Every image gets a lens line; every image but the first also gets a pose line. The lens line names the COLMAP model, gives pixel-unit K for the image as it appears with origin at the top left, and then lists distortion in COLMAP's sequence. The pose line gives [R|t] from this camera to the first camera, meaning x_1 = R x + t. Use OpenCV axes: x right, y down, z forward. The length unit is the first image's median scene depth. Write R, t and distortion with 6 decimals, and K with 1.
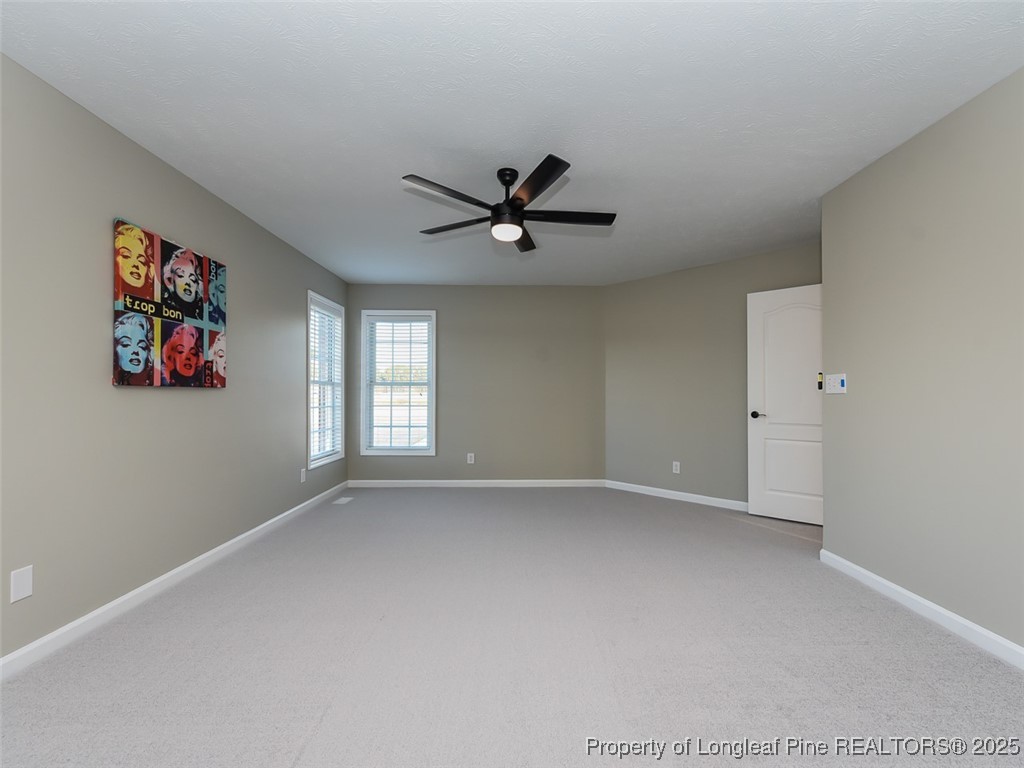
lens RADIAL K [[449.3, 0, 513.4], [0, 449.3, 387.5], [0, 0, 1]] dist [0.017442, -0.000758]
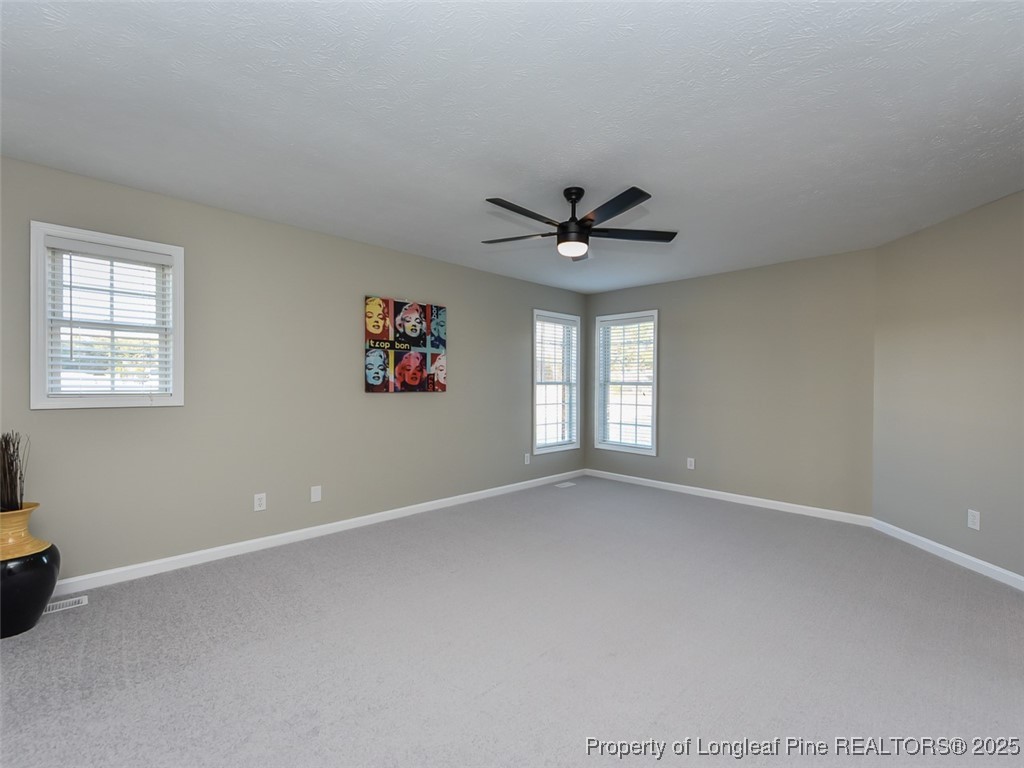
lens RADIAL K [[449.3, 0, 518.8], [0, 449.3, 386.5], [0, 0, 1]] dist [0.017442, -0.000758]
pose [[0.707941, 0.007336, -0.706234, 0.584440], [0.006911, 0.999826, 0.017313, -0.040859], [0.706238, -0.017137, 0.707767, 0.151615]]
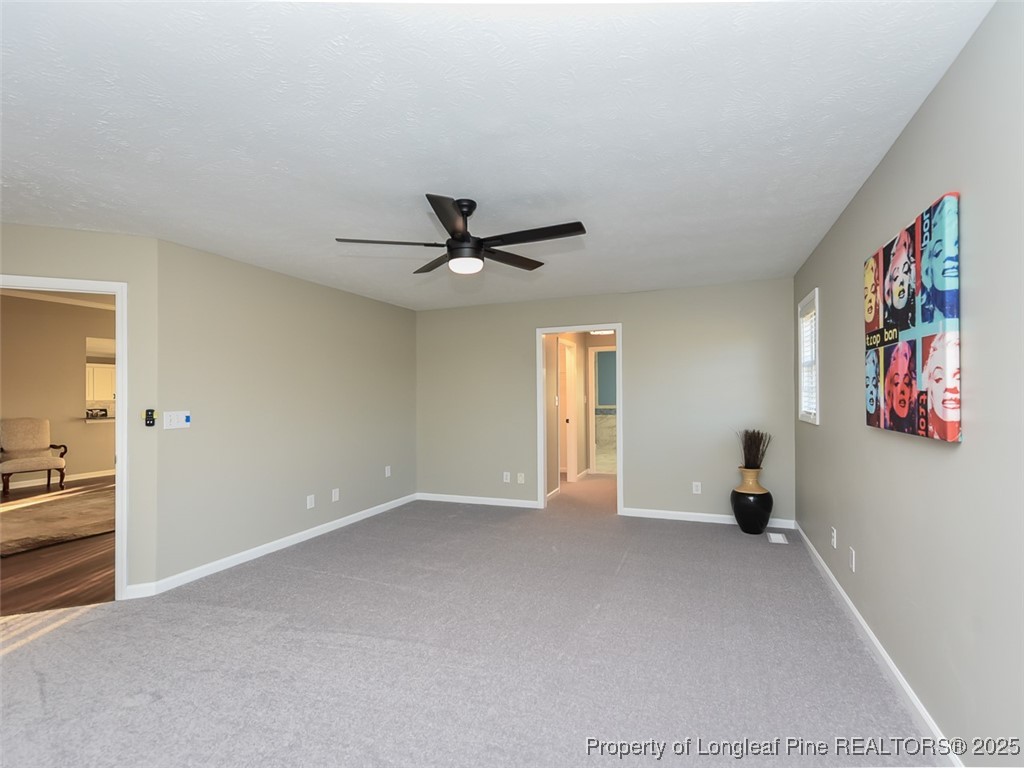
lens RADIAL K [[449.3, 0, 512.8], [0, 449.3, 391.0], [0, 0, 1]] dist [0.017442, -0.000758]
pose [[-0.912975, 0.015011, 0.407739, -0.432018], [0.006087, 0.999713, -0.023175, -0.049148], [-0.407970, -0.018677, -0.912804, 1.748377]]
